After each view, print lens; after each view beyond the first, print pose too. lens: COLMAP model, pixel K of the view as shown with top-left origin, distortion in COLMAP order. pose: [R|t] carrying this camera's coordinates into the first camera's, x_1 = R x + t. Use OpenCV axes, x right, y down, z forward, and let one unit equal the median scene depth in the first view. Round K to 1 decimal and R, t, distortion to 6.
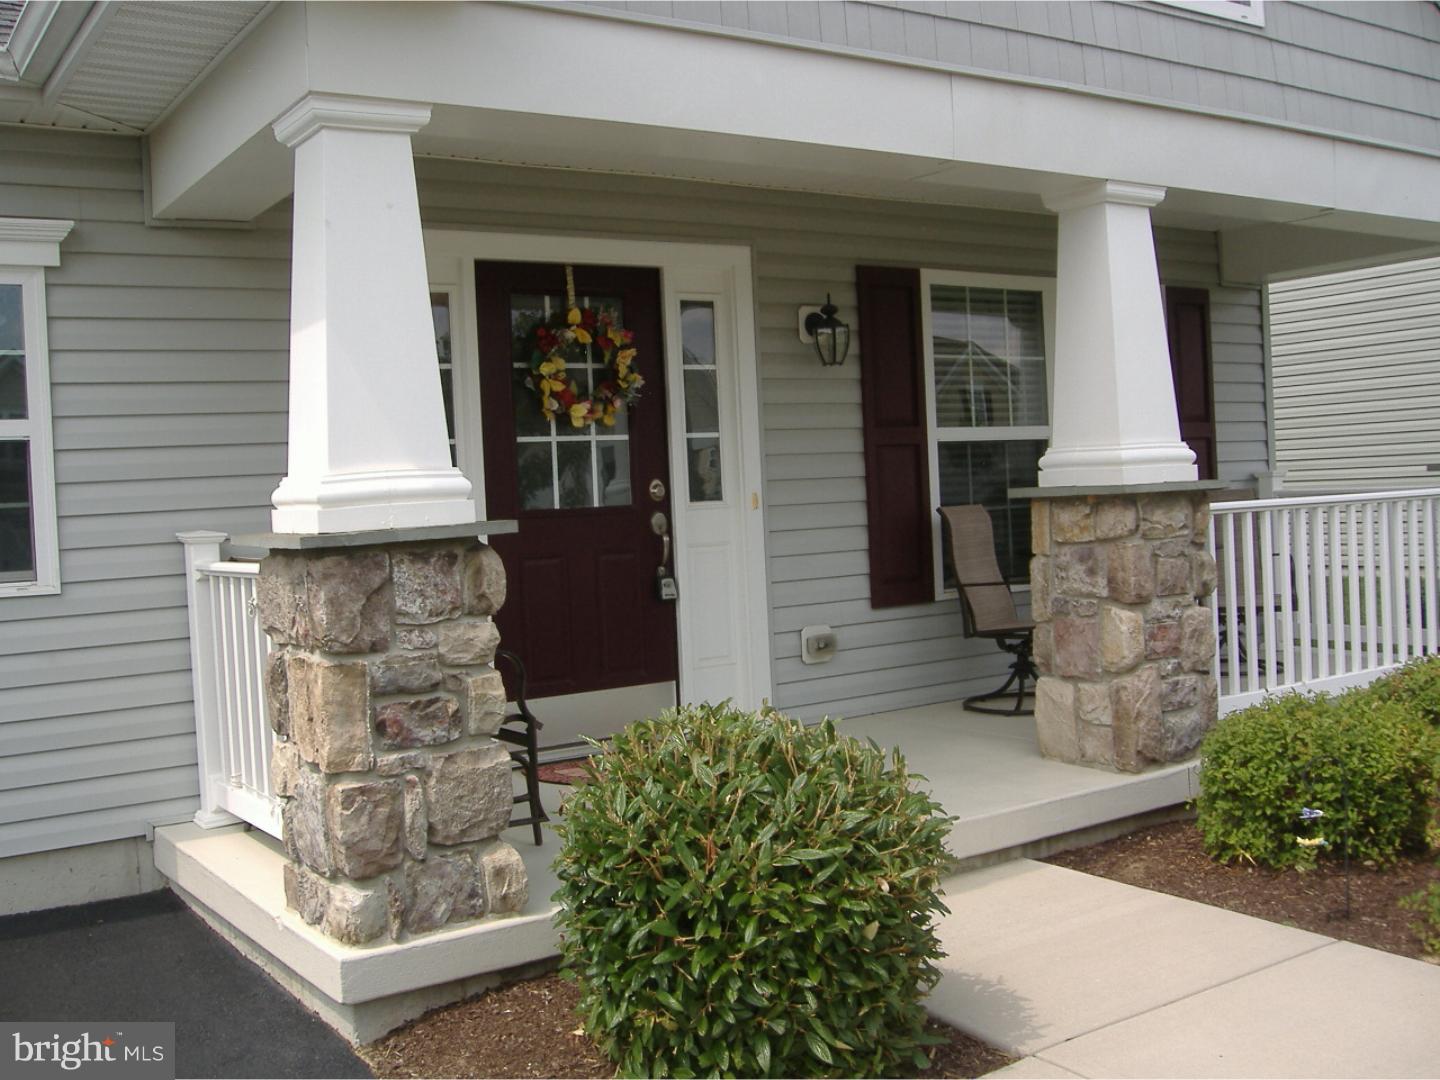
lens RADIAL K [[1505.5, 0, 720.0], [0, 1505.5, 540.0], [0, 0, 1]] dist [-0.097895, 0.006987]
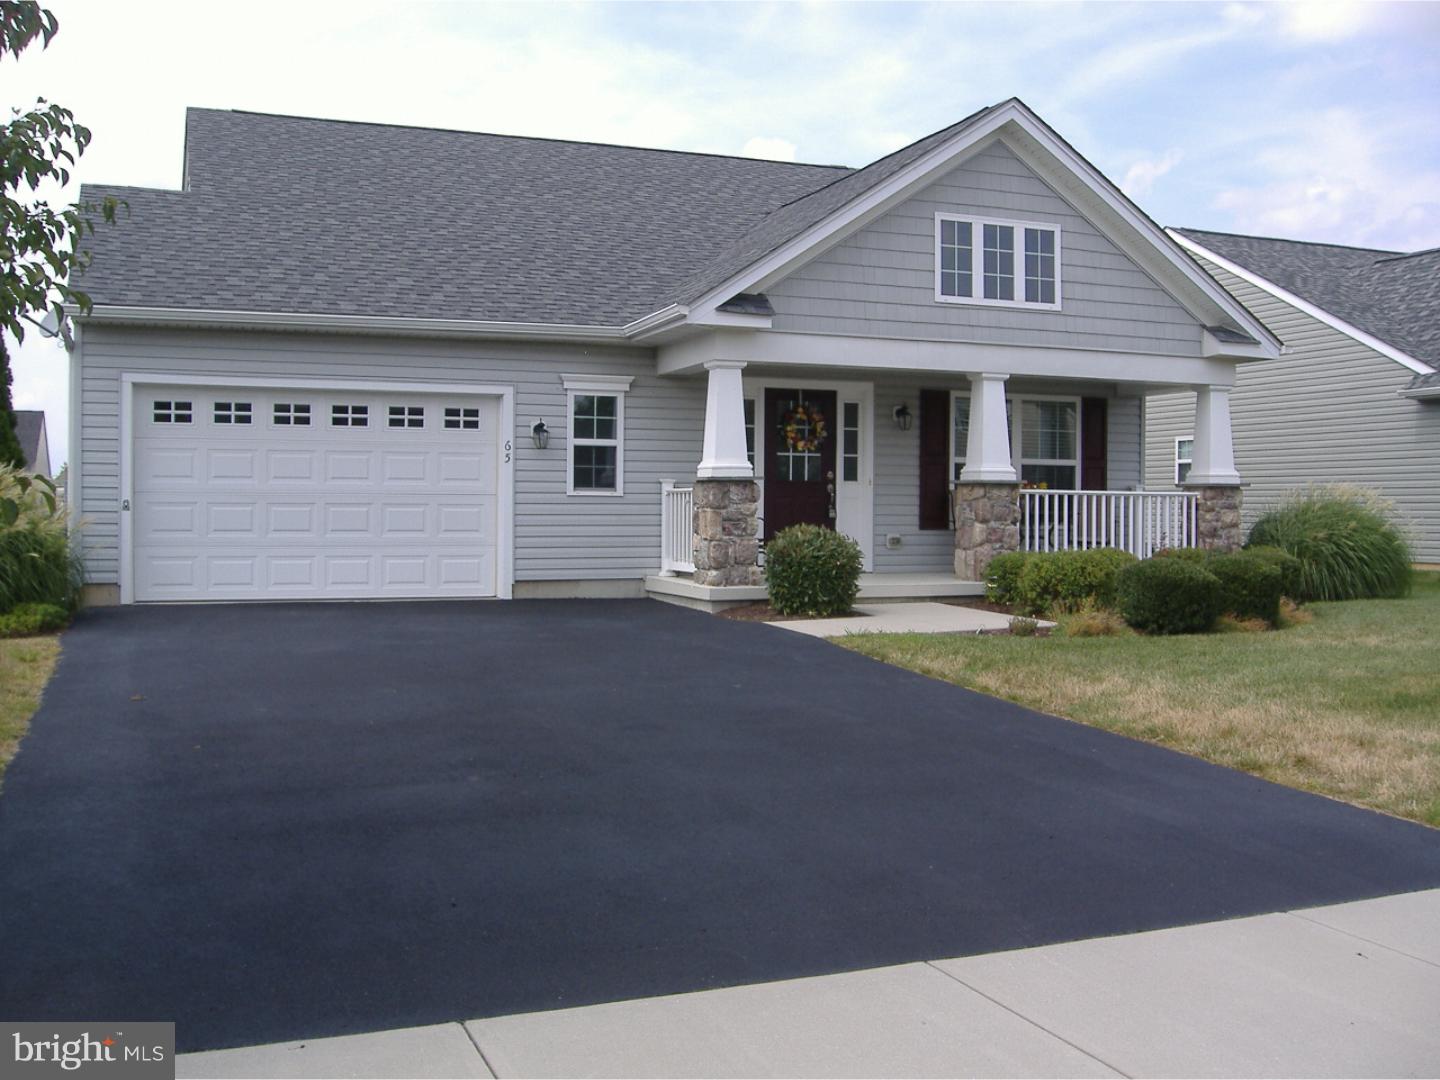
lens RADIAL K [[1508.5, 0, 720.0], [0, 1508.5, 540.0], [0, 0, 1]] dist [-0.148441, 0.271133]
pose [[0.974182, 0.059349, -0.217822, 0.402165], [-0.061122, 0.998129, -0.001405, 0.108516], [0.217331, 0.014683, 0.975987, -1.840441]]
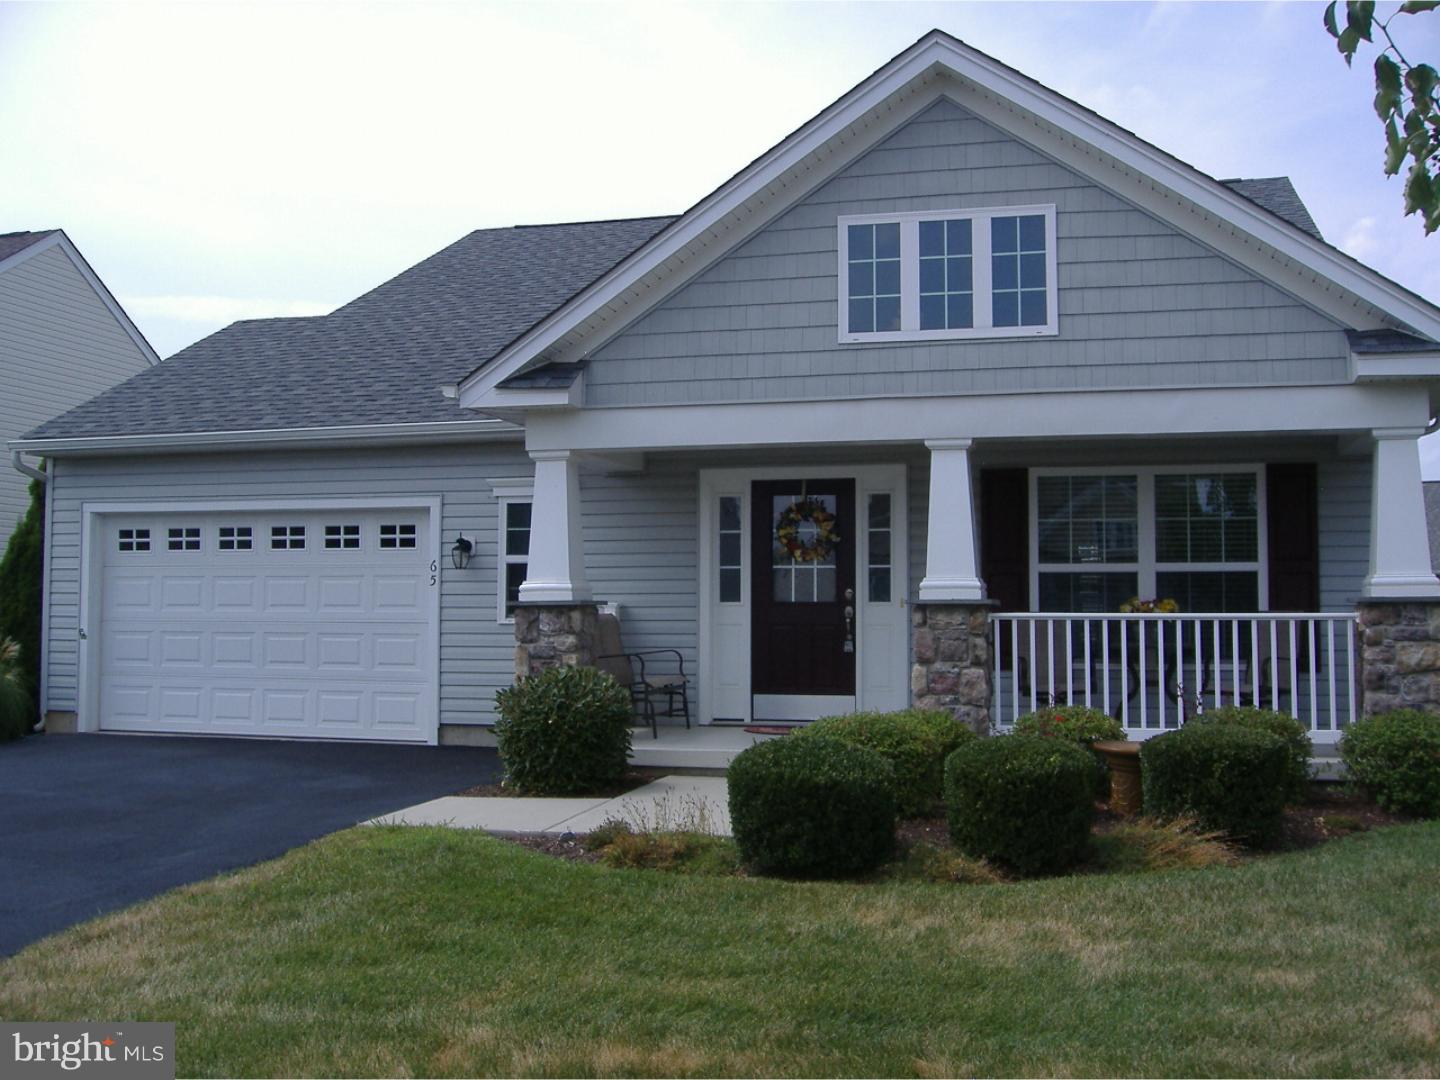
lens RADIAL K [[1508.5, 0, 720.0], [0, 1508.5, 540.0], [0, 0, 1]] dist [-0.148441, 0.271133]
pose [[0.651731, 0.011450, -0.758364, 1.506383], [-0.059540, 0.997573, -0.036106, -0.027244], [0.756110, 0.068684, 0.650831, -0.430880]]
